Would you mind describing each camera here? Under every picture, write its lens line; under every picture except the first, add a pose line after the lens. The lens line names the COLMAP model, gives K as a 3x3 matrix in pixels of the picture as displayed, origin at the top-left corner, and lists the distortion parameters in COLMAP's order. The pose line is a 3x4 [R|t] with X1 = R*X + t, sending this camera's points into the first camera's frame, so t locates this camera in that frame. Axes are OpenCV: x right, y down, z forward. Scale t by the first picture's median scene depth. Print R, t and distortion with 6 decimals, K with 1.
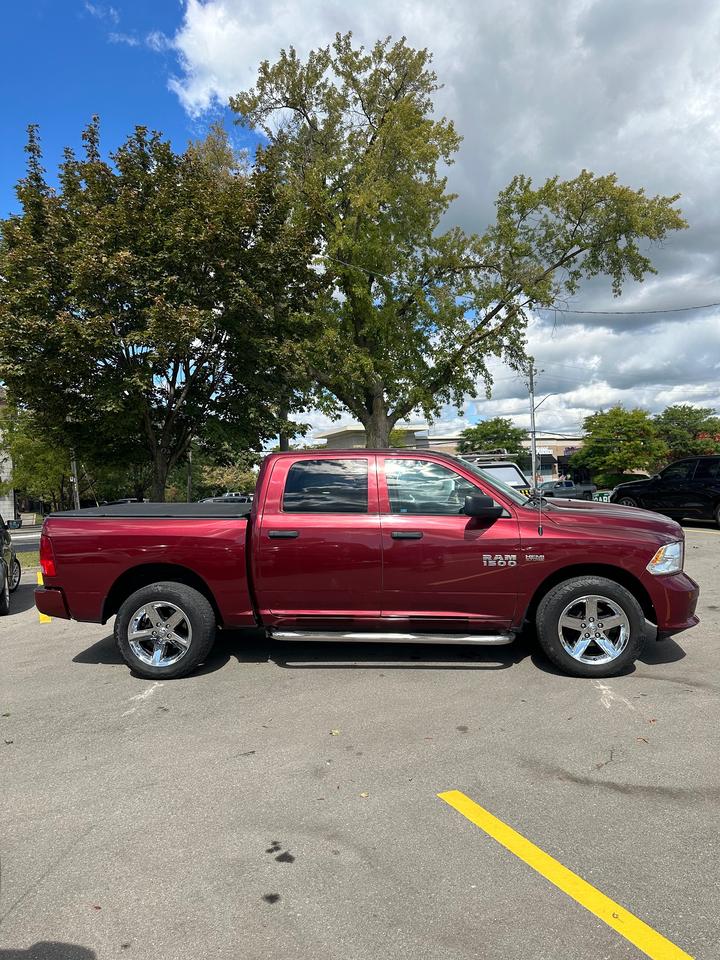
lens RADIAL K [[691.6, 0, 360.0], [0, 691.6, 480.0], [0, 0, 1]] dist [0.009672, -0.020683]
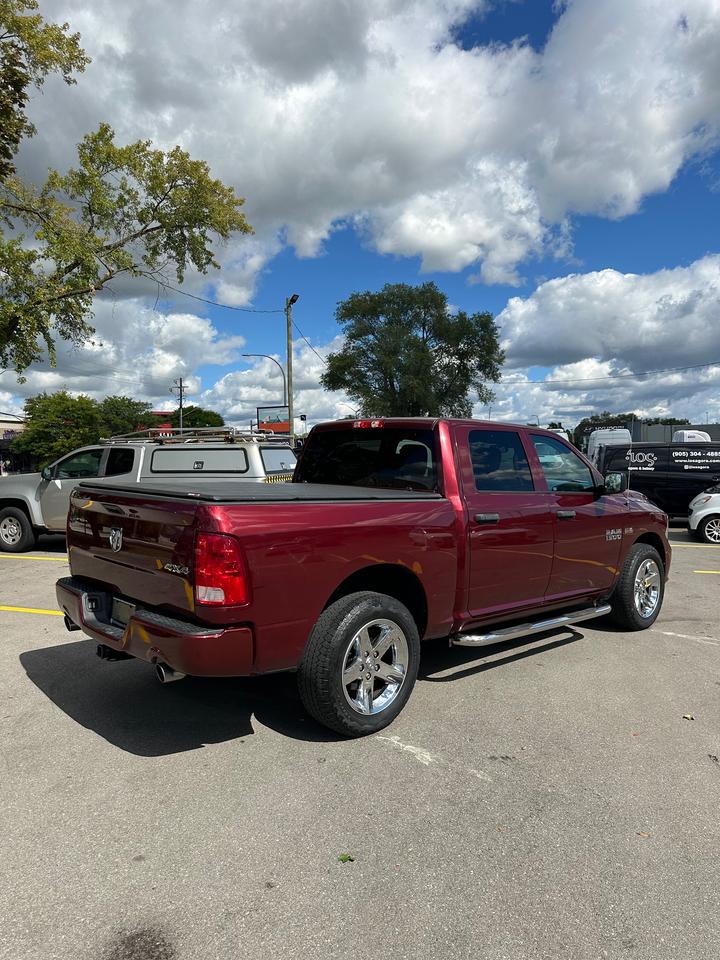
lens RADIAL K [[691.6, 0, 360.0], [0, 691.6, 480.0], [0, 0, 1]] dist [0.009672, -0.020683]
pose [[0.656912, 0.007826, 0.753926, -0.430662], [-0.019476, 0.999789, 0.006592, 0.016162], [-0.753715, -0.019014, 0.656926, 0.293329]]
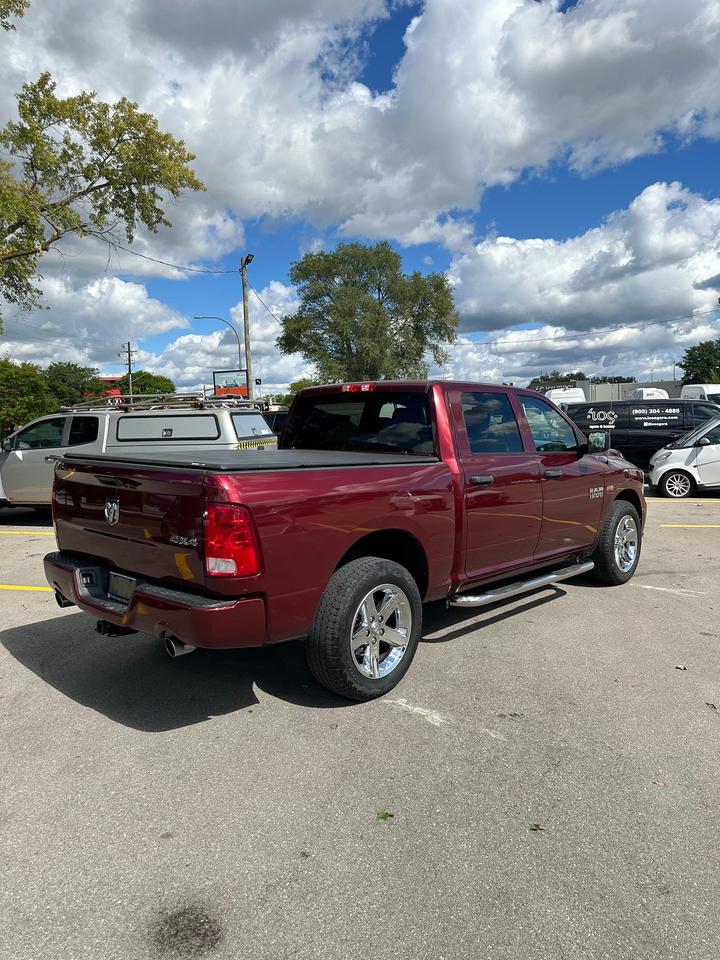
lens RADIAL K [[689.1, 0, 360.9], [0, 689.1, 475.4], [0, 0, 1]] dist [0.025122, -0.038199]
pose [[0.603912, -0.043264, 0.795876, -0.442022], [0.001874, 0.998600, 0.052862, 0.015403], [-0.797049, -0.030433, 0.603147, 0.316225]]
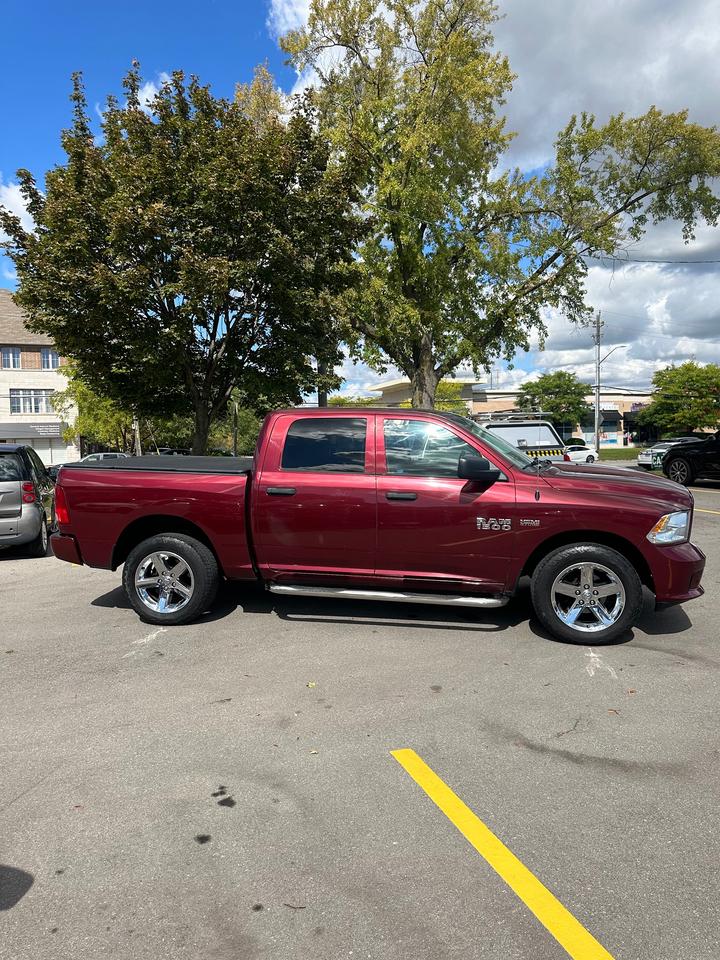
lens RADIAL K [[692.3, 0, 355.9], [0, 692.3, 481.1], [0, 0, 1]] dist [0.005028, -0.008706]
pose [[0.995075, 0.027661, -0.095192, 0.048383], [-0.020757, 0.997133, 0.072766, -0.006017], [0.096932, -0.070432, 0.992796, 0.002128]]
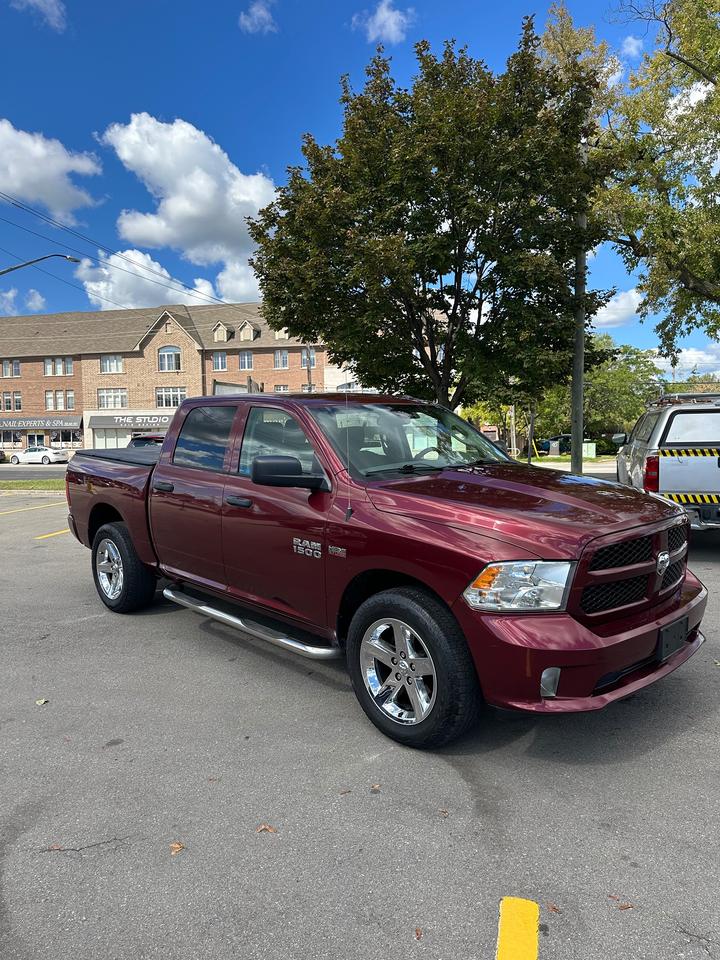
lens RADIAL K [[691.6, 0, 360.0], [0, 691.6, 480.0], [0, 0, 1]] dist [0.009672, -0.020683]
pose [[0.761402, 0.080850, -0.643218, 0.350446], [-0.025776, 0.995184, 0.094579, -0.012466], [0.647767, -0.055433, 0.759819, 0.239459]]
